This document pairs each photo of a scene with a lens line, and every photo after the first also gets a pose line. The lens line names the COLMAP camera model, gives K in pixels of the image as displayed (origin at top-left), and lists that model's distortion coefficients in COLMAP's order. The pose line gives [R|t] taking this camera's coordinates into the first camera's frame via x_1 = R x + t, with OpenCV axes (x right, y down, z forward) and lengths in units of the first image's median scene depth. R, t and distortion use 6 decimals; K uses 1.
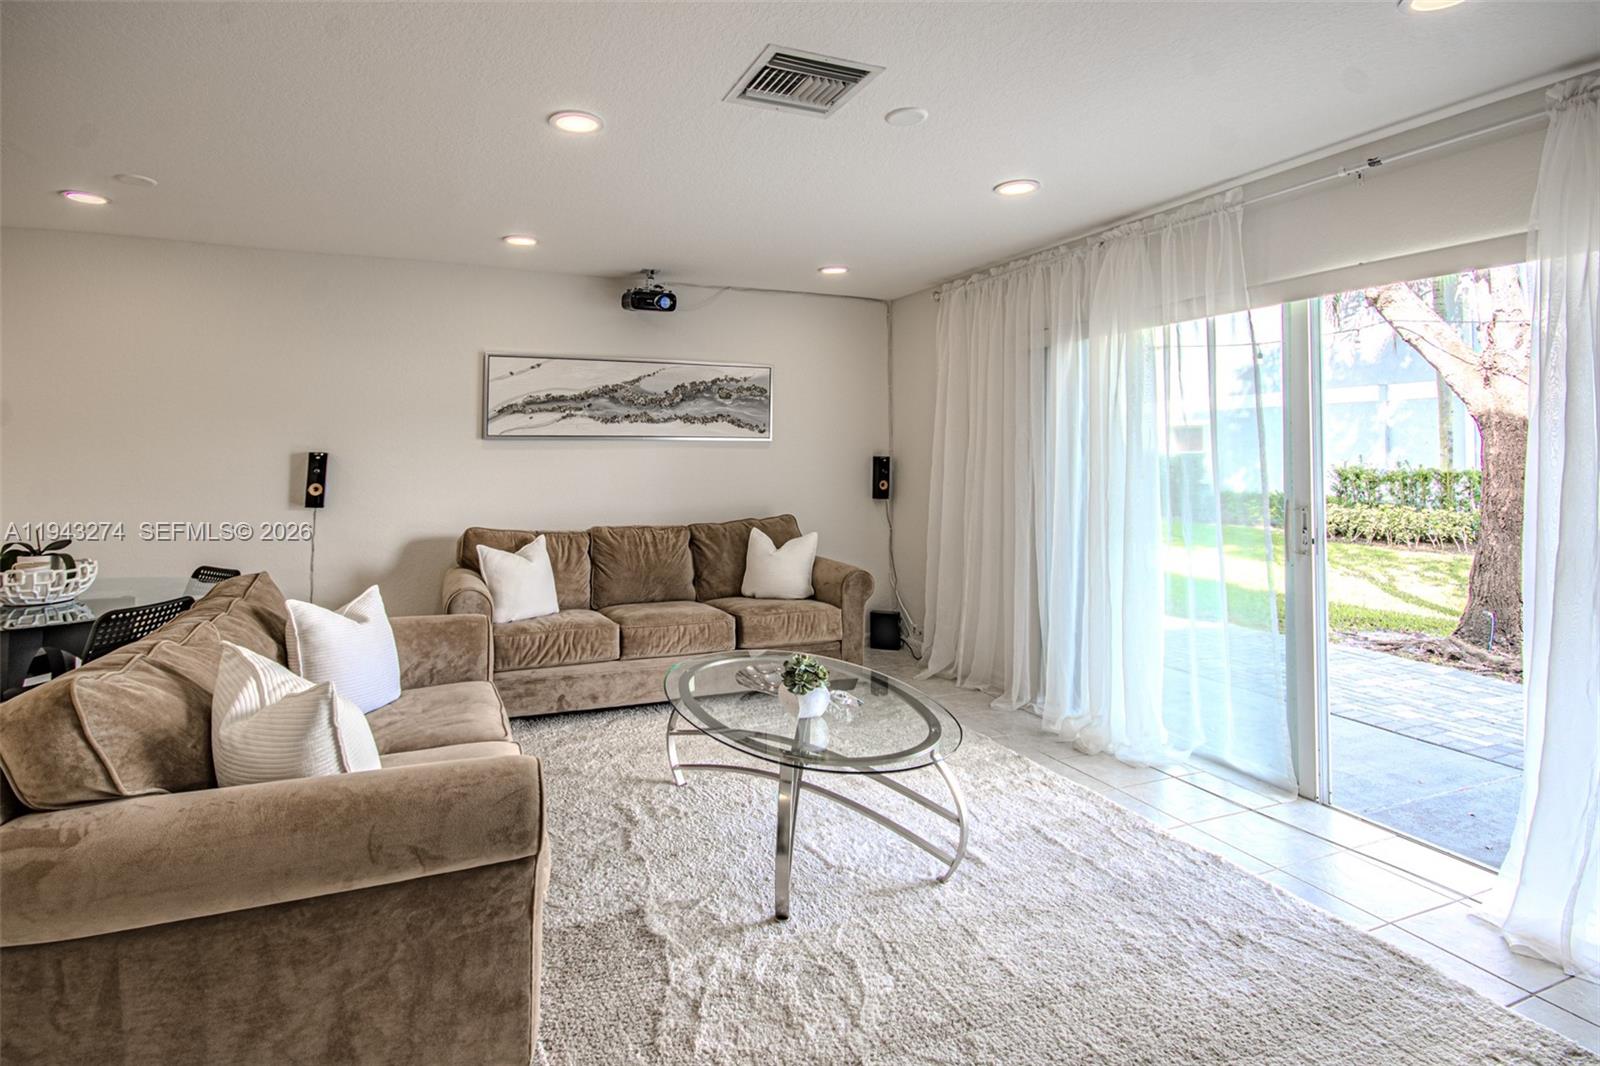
lens RADIAL K [[774.8, 0, 736.5], [0, 774.8, 452.7], [0, 0, 1]] dist [-0.000934, -0.001450]
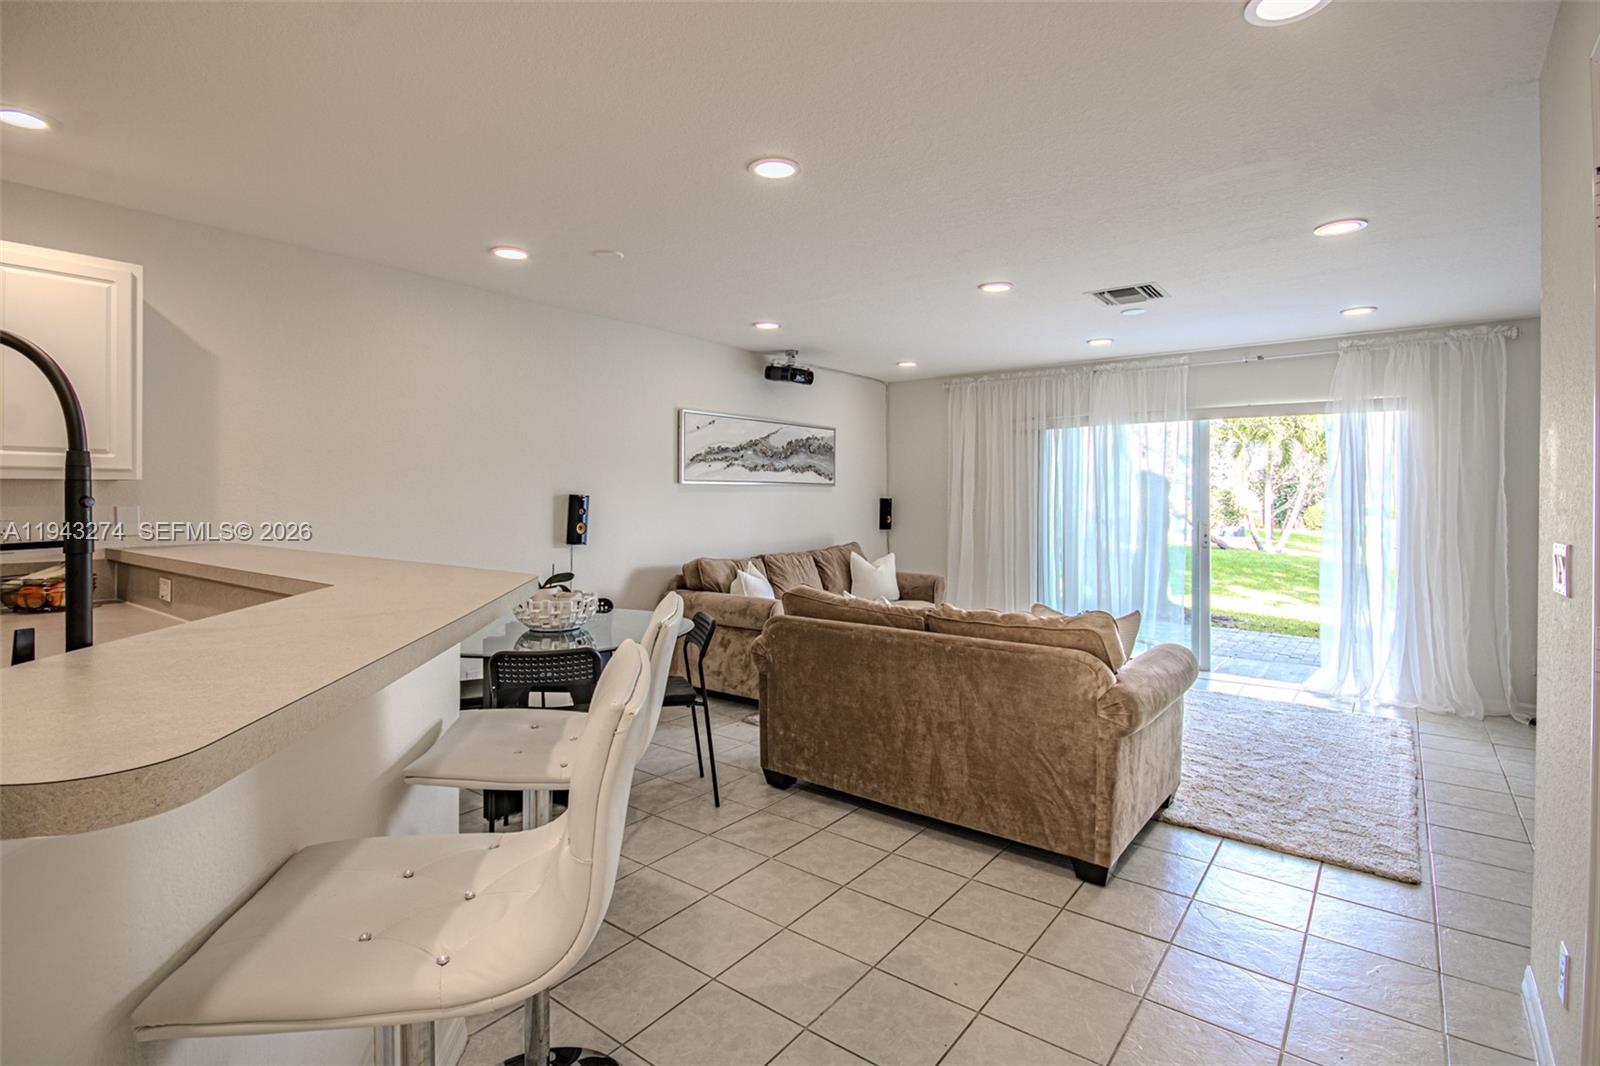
lens RADIAL K [[770.0, 0, 834.5], [0, 770.0, 497.9], [0, 0, 1]] dist [-0.005756, -0.000713]
pose [[0.827751, -0.003471, 0.561085, -0.963233], [0.004177, 0.999991, 0.000024, 0.006945], [-0.561081, 0.002324, 0.827758, -0.111423]]
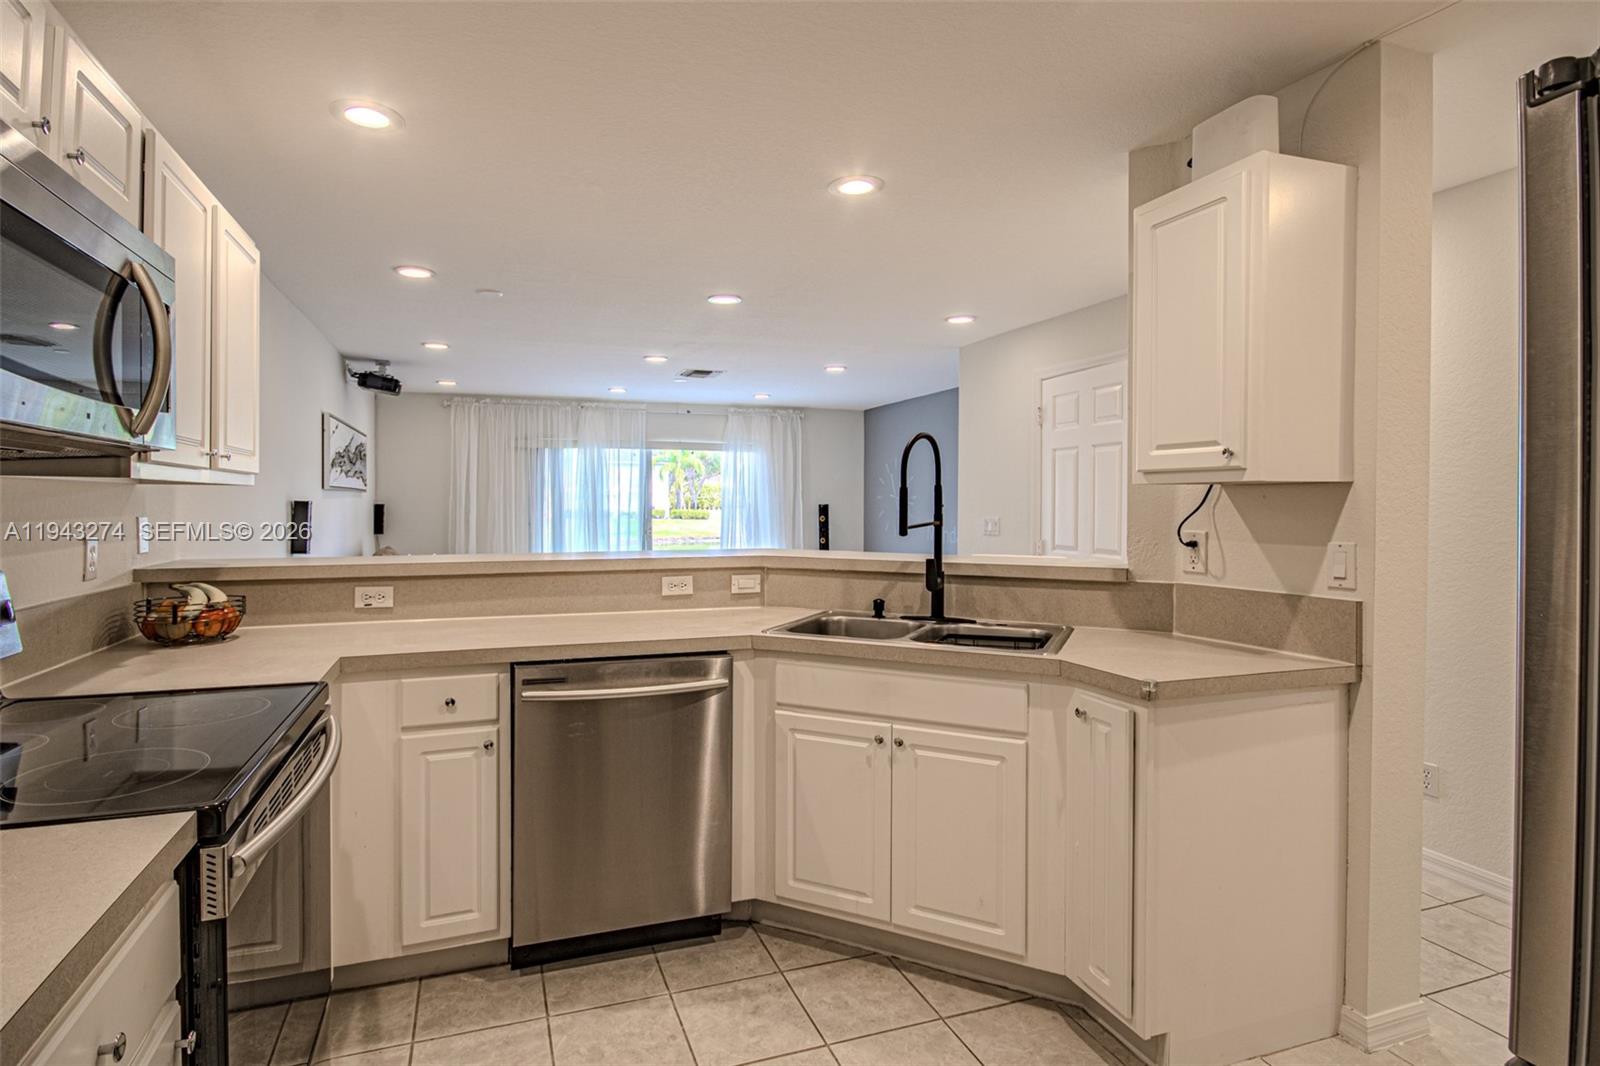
lens RADIAL K [[766.7, 0, 746.4], [0, 766.7, 507.4], [0, 0, 1]] dist [-0.000255, 0.000951]
pose [[0.022229, -0.011814, 0.999683, -1.761456], [0.003670, 0.999924, 0.011735, -0.001450], [-0.999746, 0.003408, 0.022271, 0.445114]]
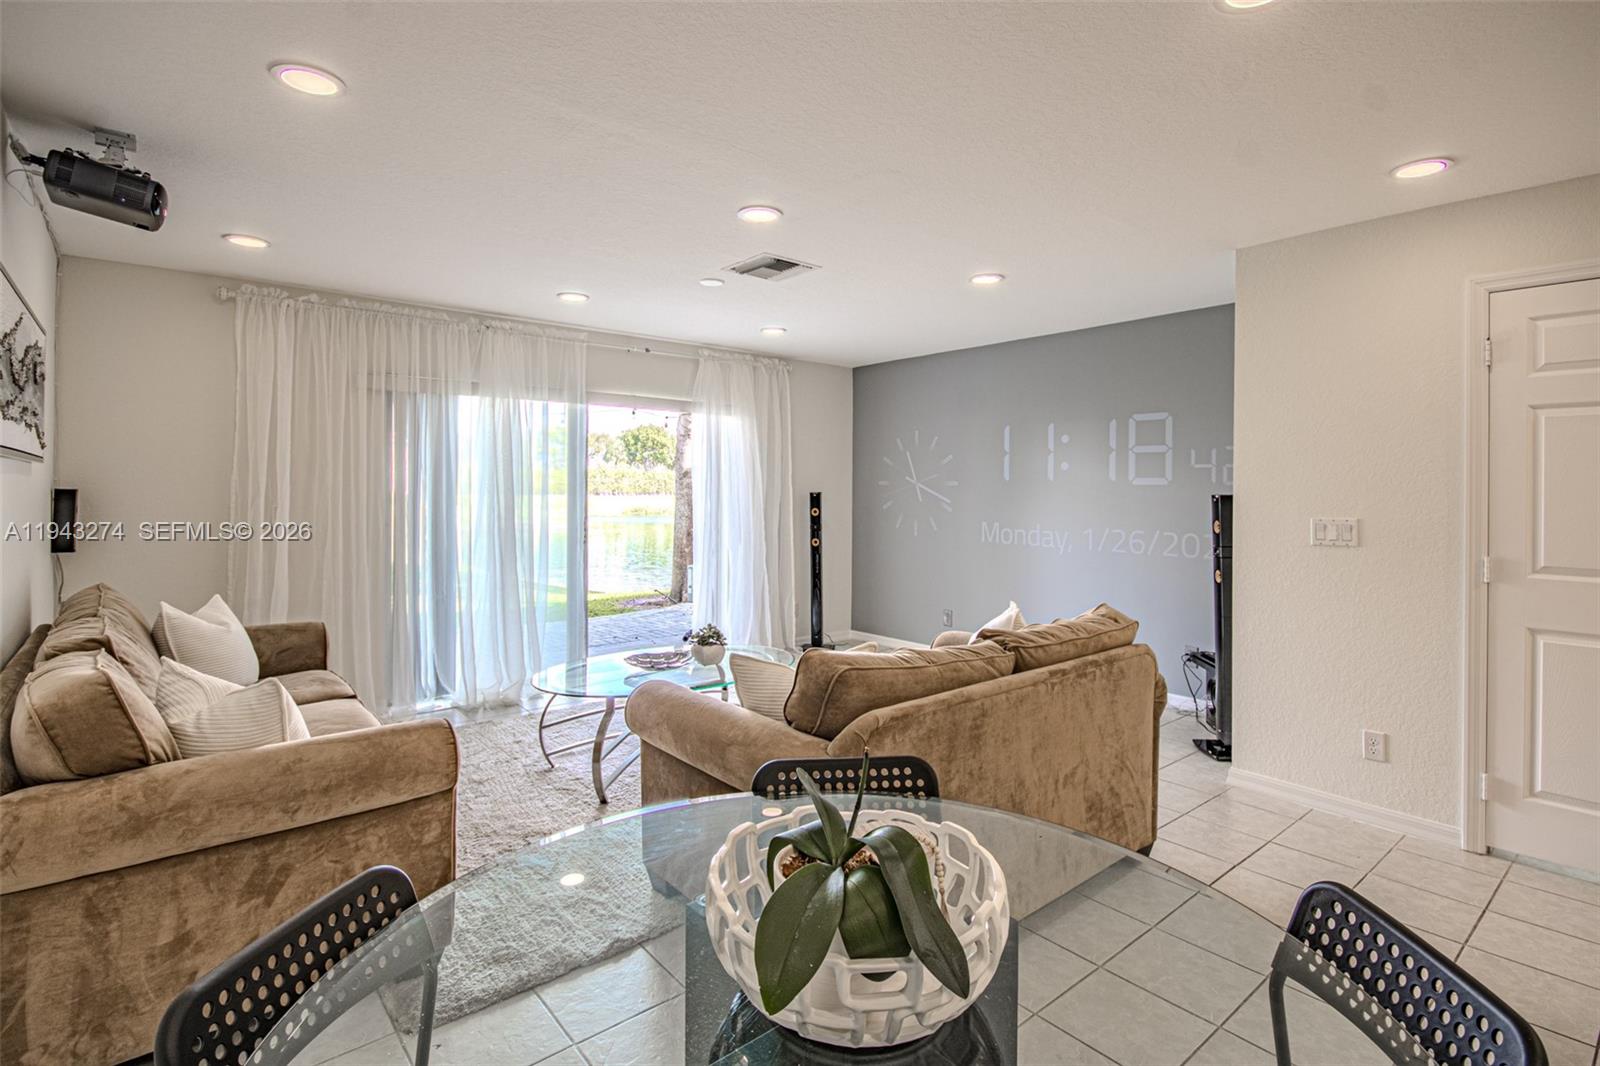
lens RADIAL K [[767.4, 0, 772.5], [0, 767.4, 485.5], [0, 0, 1]] dist [-0.001211, -0.001461]
pose [[-0.322383, -0.003452, 0.946603, -0.949426], [-0.004373, 0.999988, 0.002158, -0.000507], [-0.946599, -0.003444, -0.322394, 0.932014]]
